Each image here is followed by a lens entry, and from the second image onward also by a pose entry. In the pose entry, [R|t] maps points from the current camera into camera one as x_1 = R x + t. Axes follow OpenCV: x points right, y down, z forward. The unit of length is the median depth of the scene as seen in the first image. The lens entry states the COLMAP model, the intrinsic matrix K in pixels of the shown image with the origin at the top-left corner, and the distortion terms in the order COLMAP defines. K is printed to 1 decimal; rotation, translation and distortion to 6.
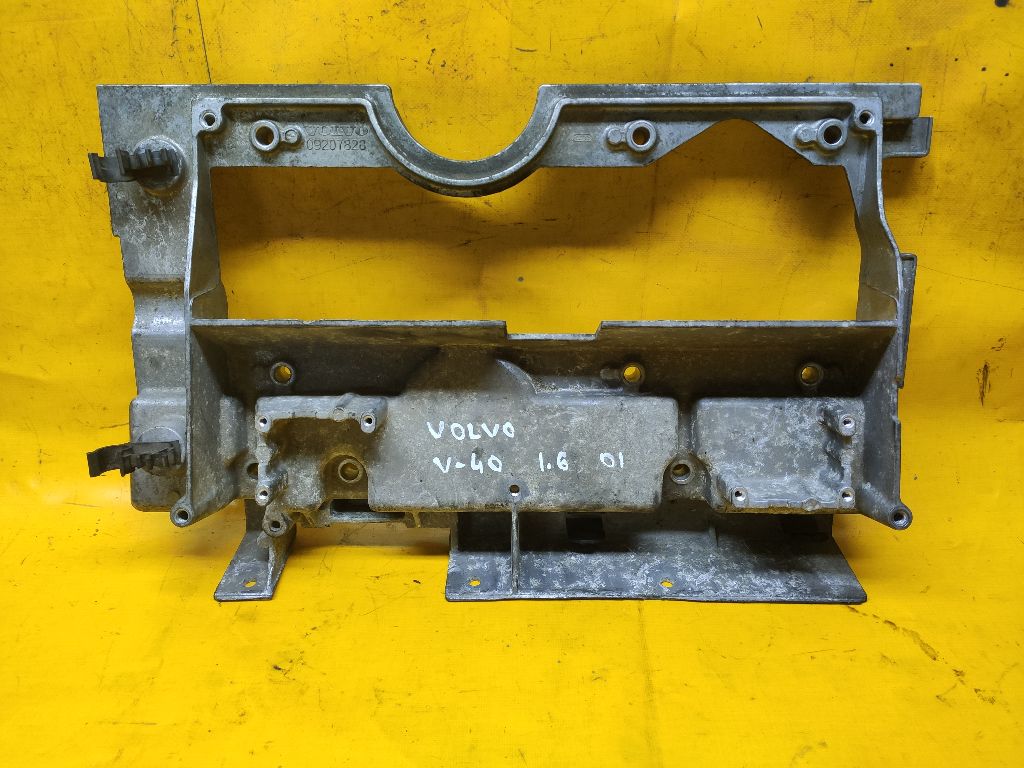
lens RADIAL K [[762.5, 0, 515.2], [0, 762.5, 380.3], [0, 0, 1]] dist [0.032907, -0.054851]
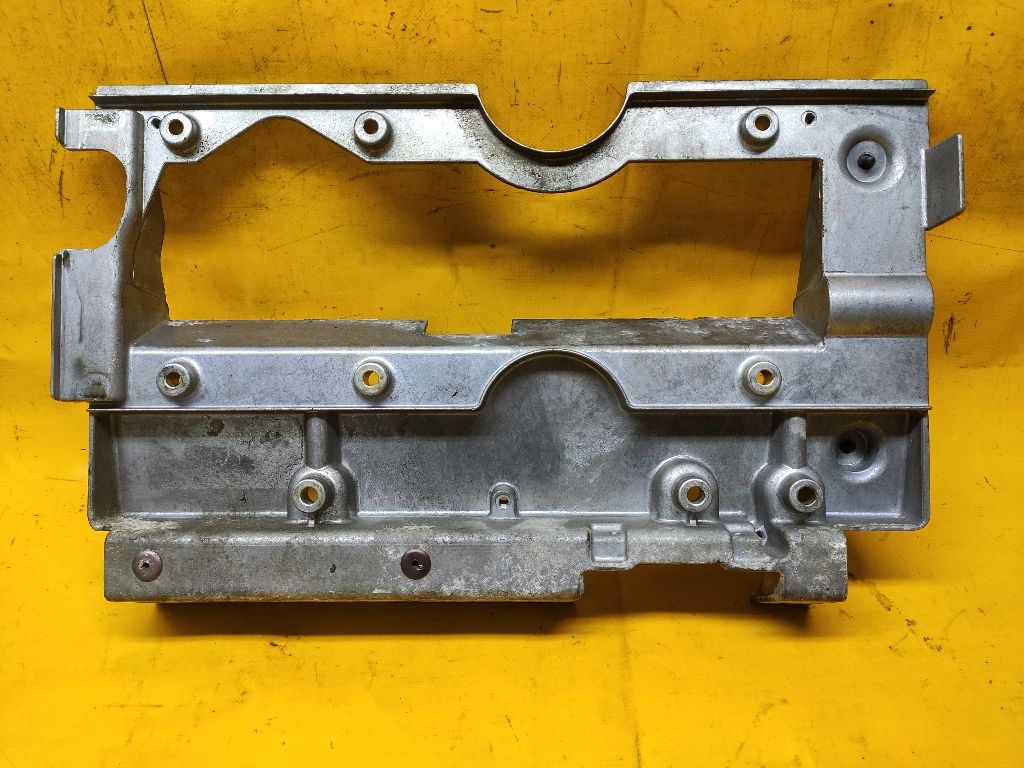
lens RADIAL K [[762.5, 0, 517.7], [0, 762.5, 379.4], [0, 0, 1]] dist [0.032907, -0.054851]
pose [[0.998951, -0.031566, 0.033185, 0.000771], [0.026250, 0.988348, 0.149933, -0.127197], [-0.037531, -0.148904, 0.988139, 0.002551]]
